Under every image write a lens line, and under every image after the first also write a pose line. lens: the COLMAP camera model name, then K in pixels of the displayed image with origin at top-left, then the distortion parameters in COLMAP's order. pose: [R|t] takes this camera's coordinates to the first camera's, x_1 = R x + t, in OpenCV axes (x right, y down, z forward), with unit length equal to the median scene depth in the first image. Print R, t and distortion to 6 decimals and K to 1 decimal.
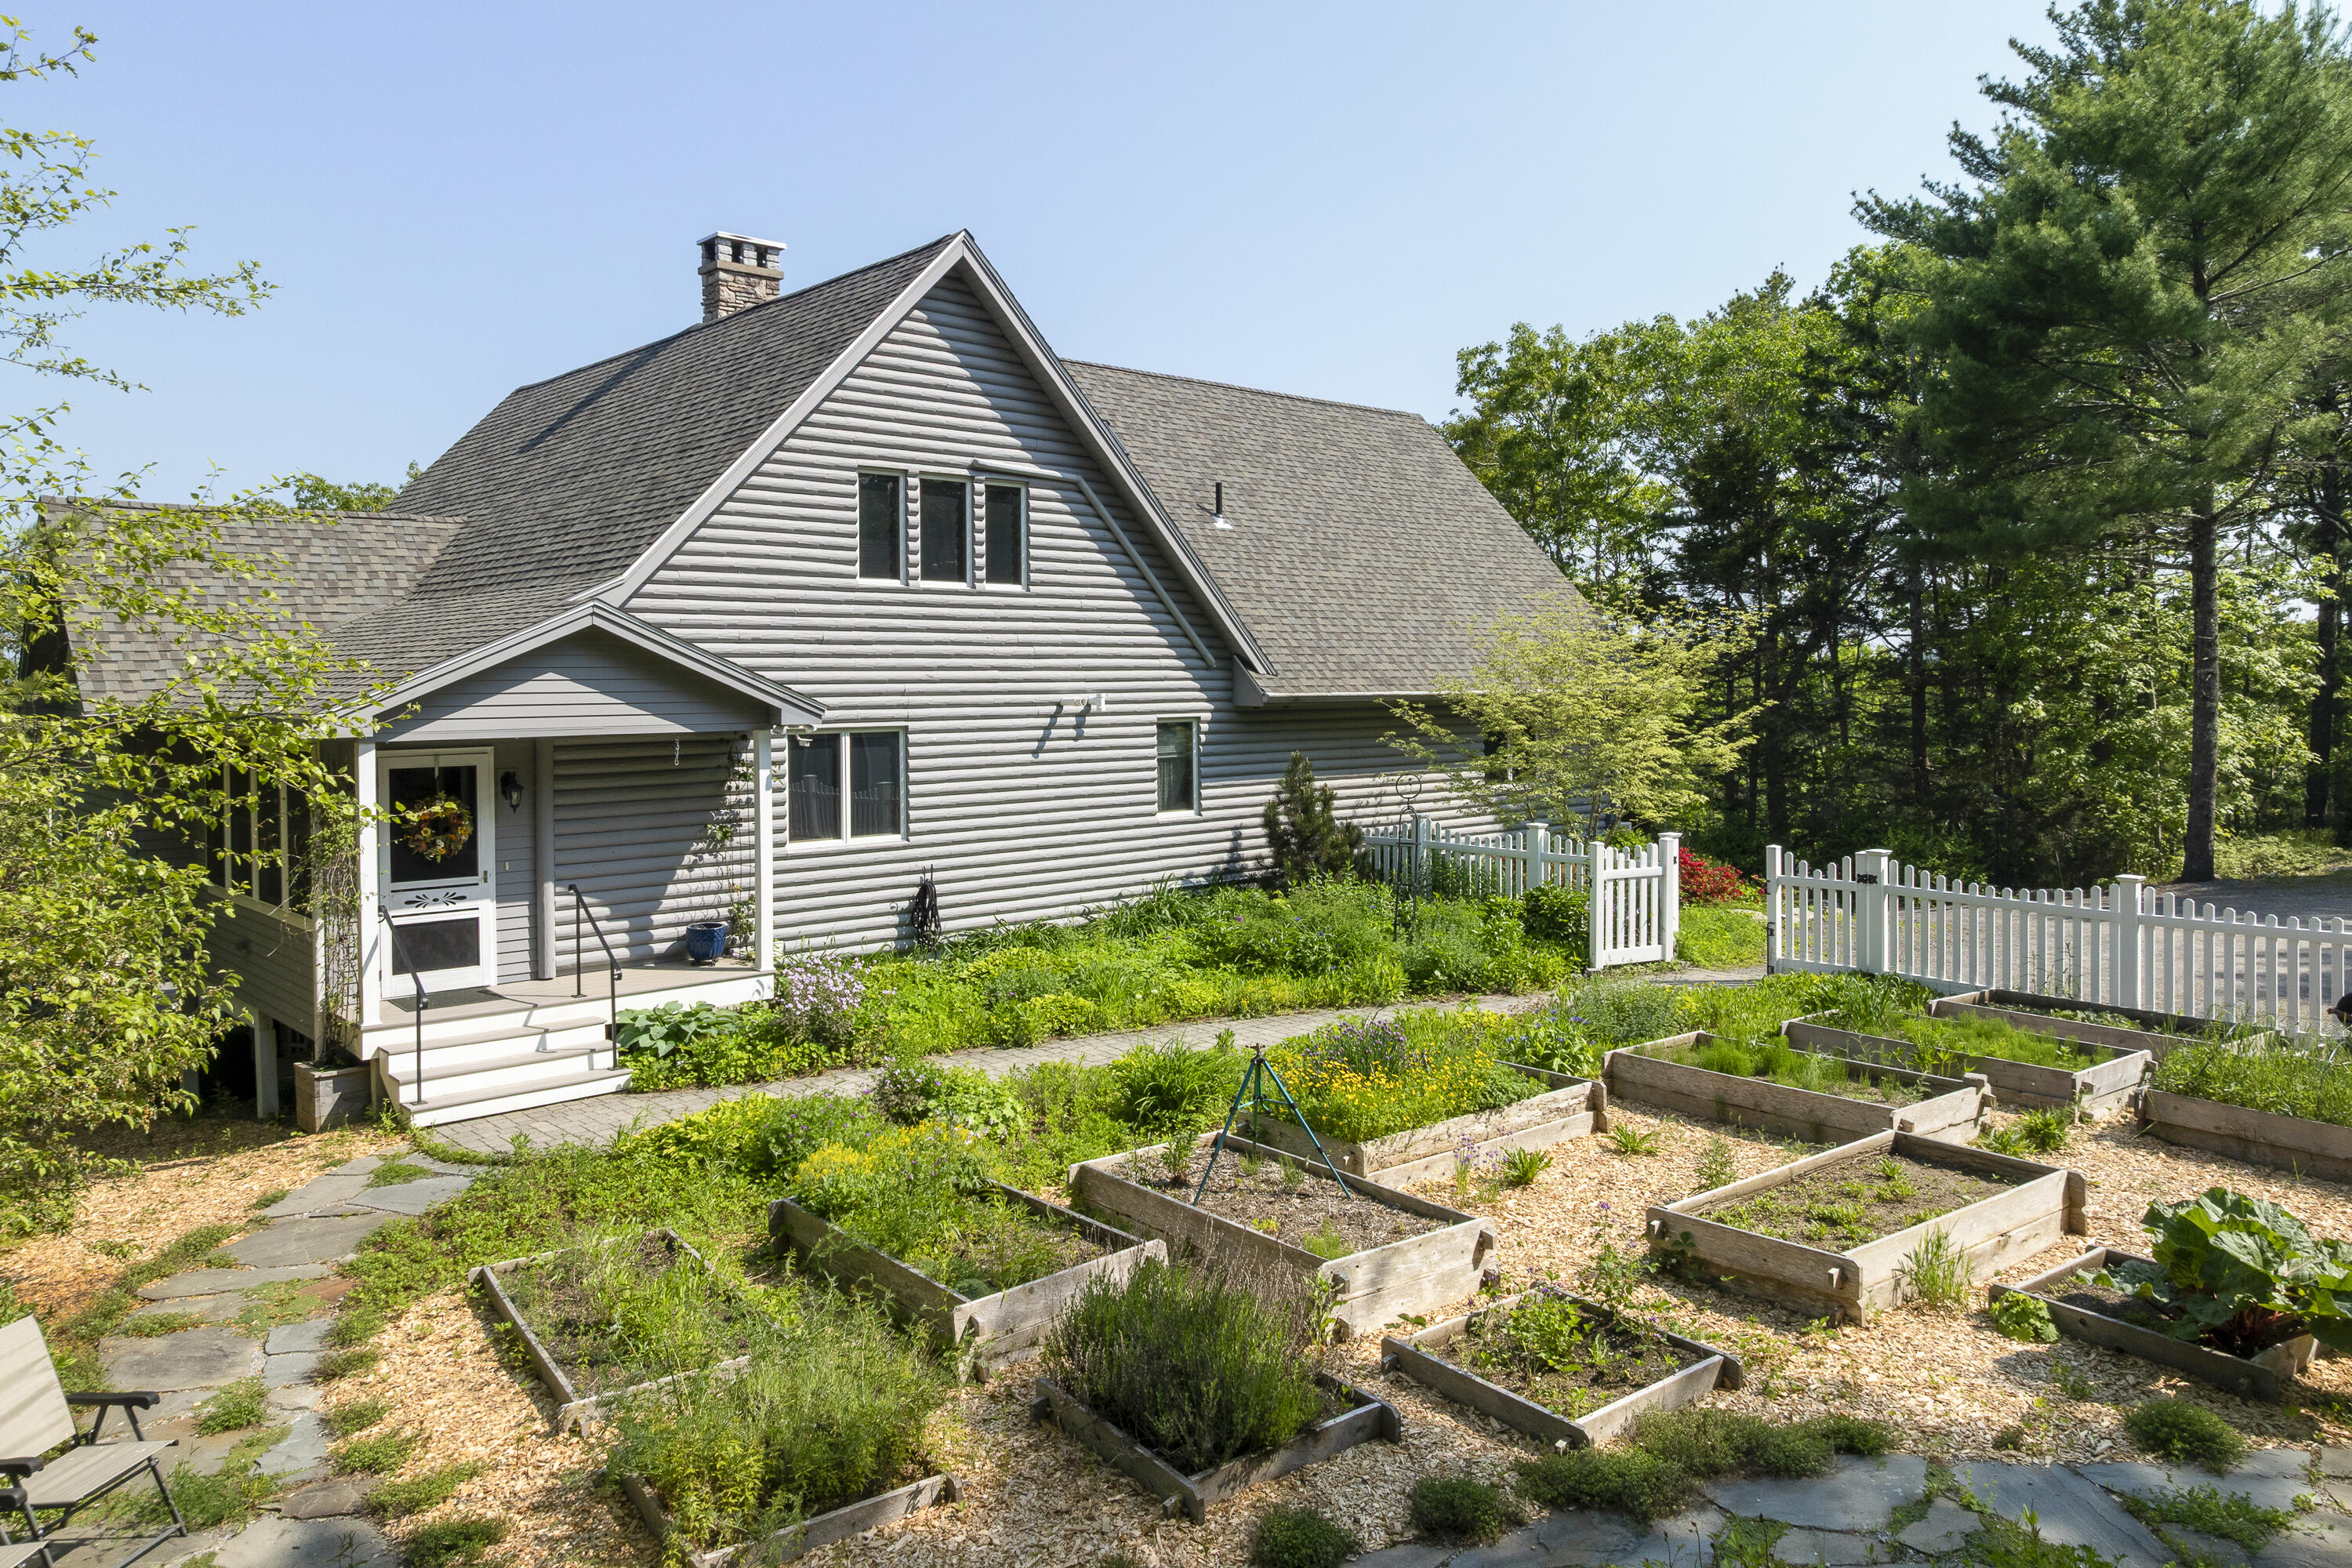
lens RADIAL K [[1631.9, 0, 1189.6], [0, 1631.9, 781.4], [0, 0, 1]] dist [-0.009005, 0.002520]
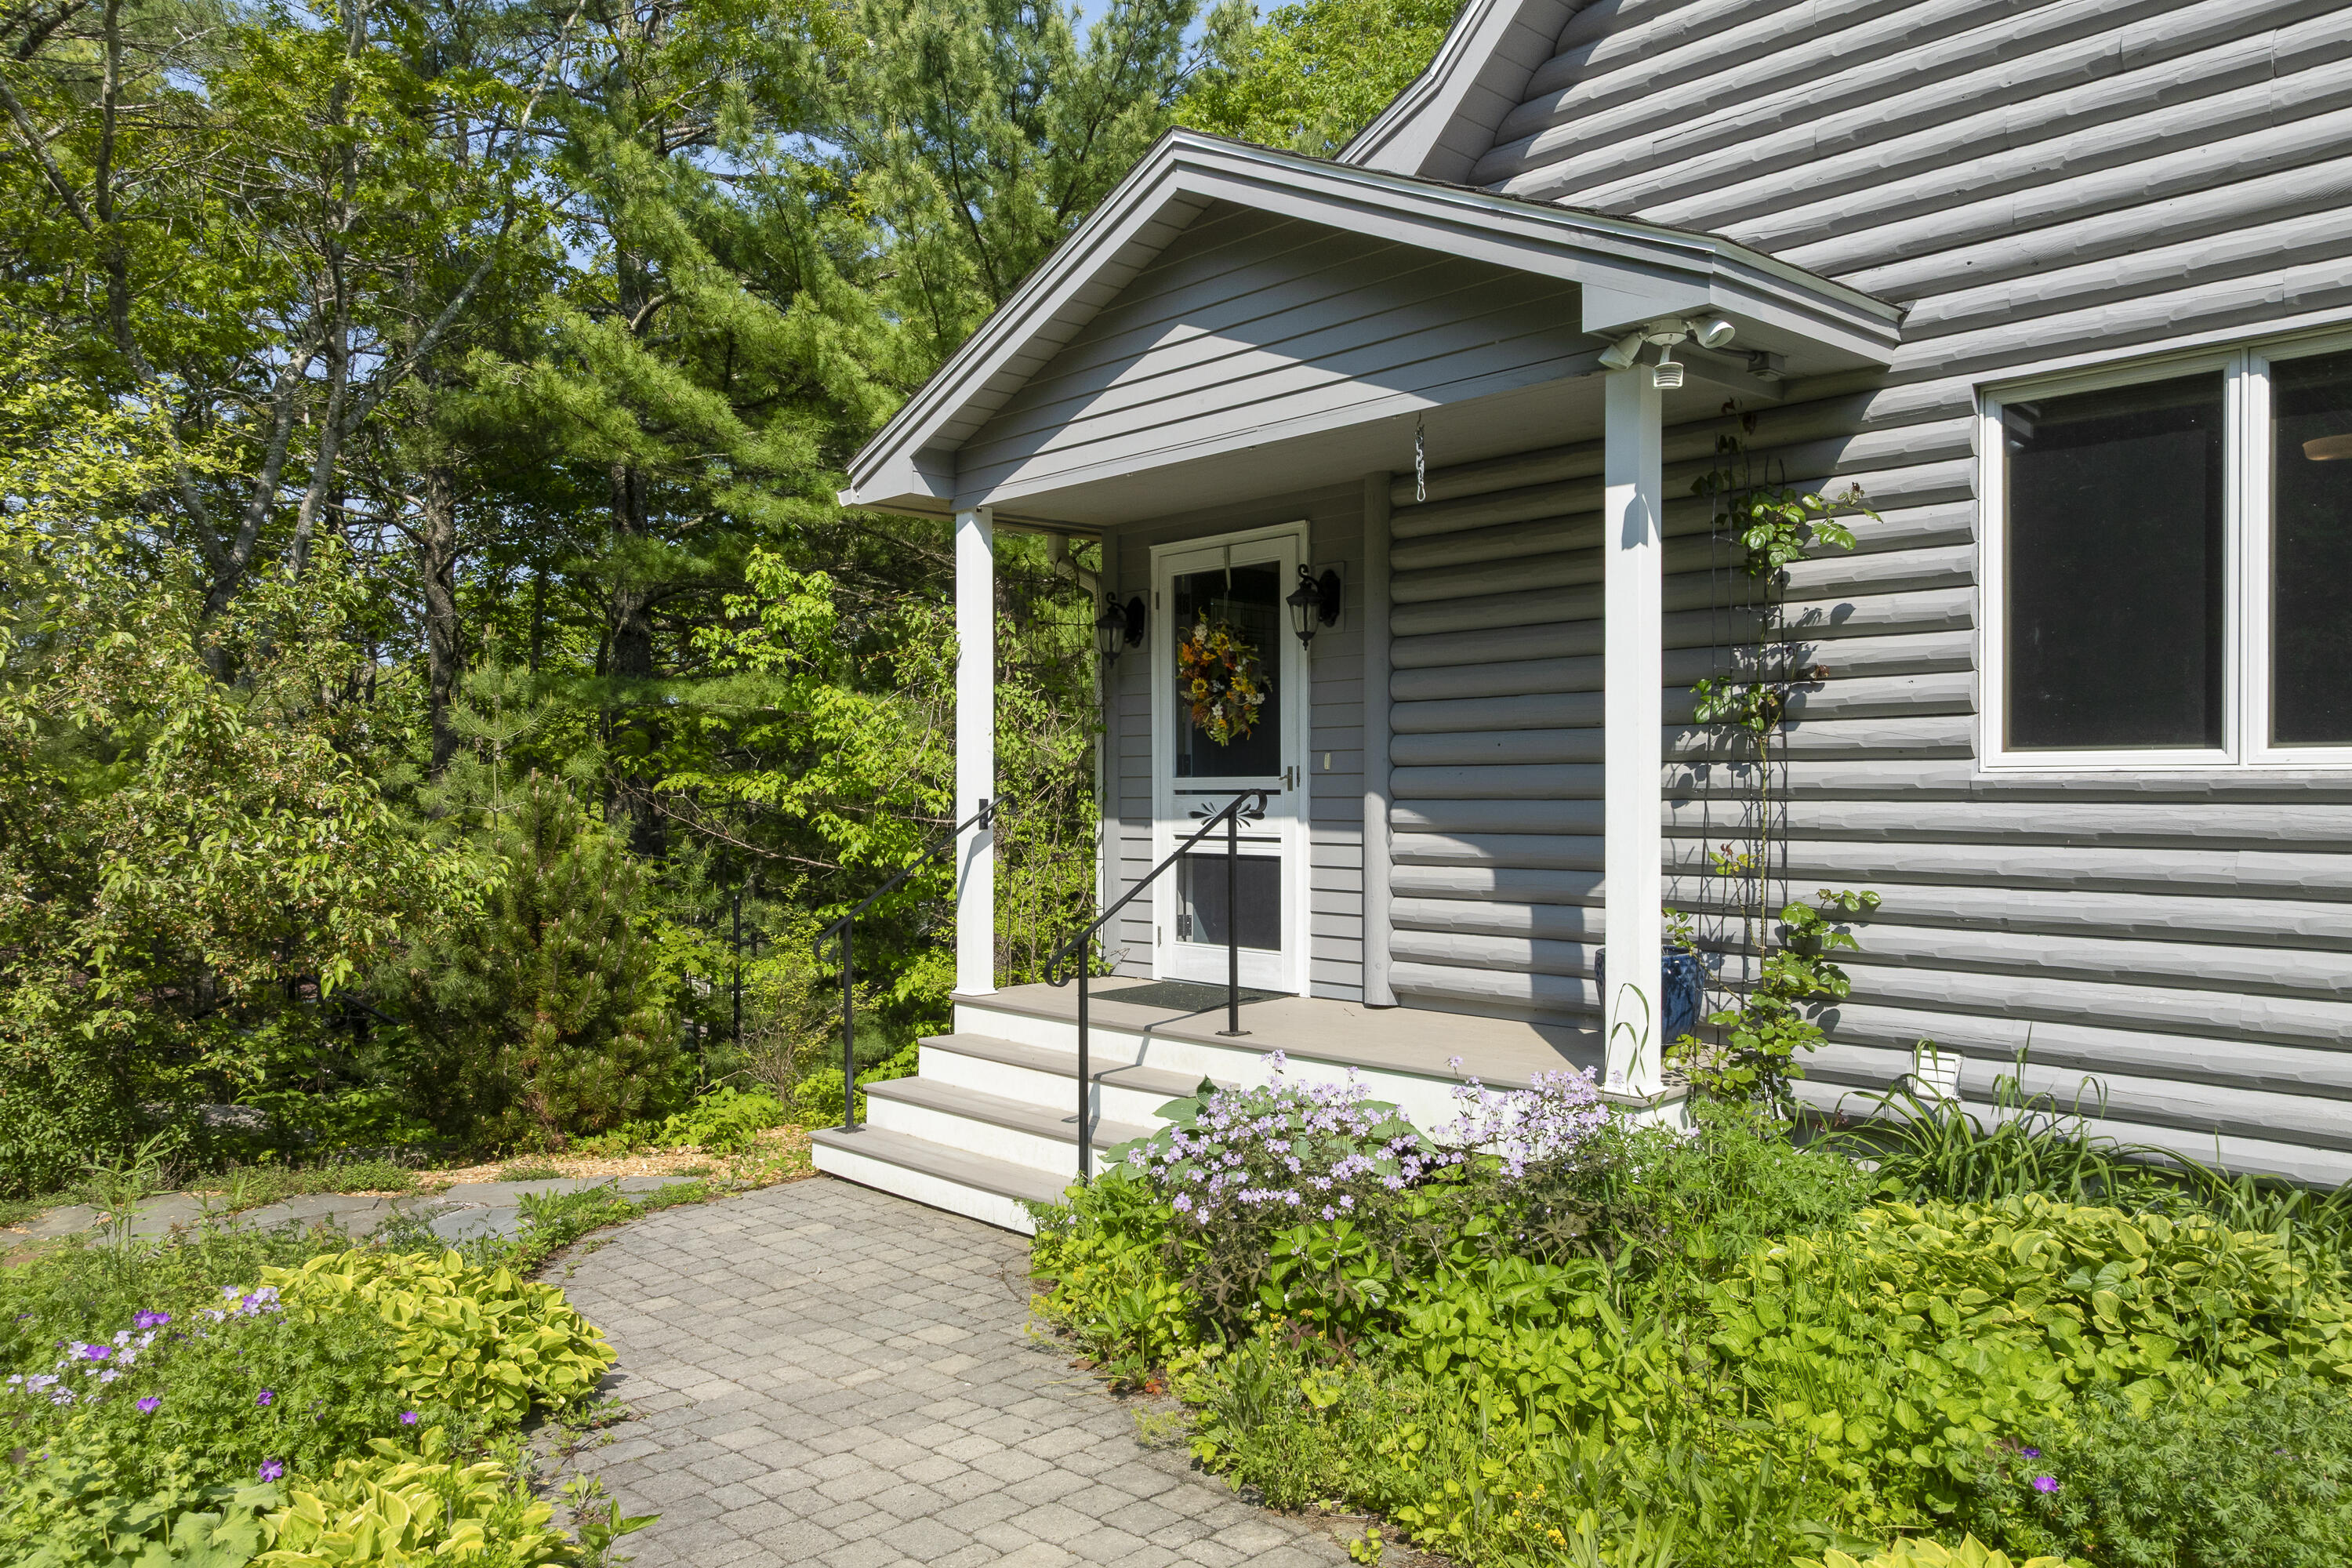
lens RADIAL K [[1631.9, 0, 1189.6], [0, 1631.9, 781.4], [0, 0, 1]] dist [-0.009005, 0.002520]
pose [[0.022971, 0.002340, -0.999733, 0.073998], [-0.065250, 0.997869, 0.000837, 0.059427], [0.997604, 0.065214, 0.023075, 0.927661]]
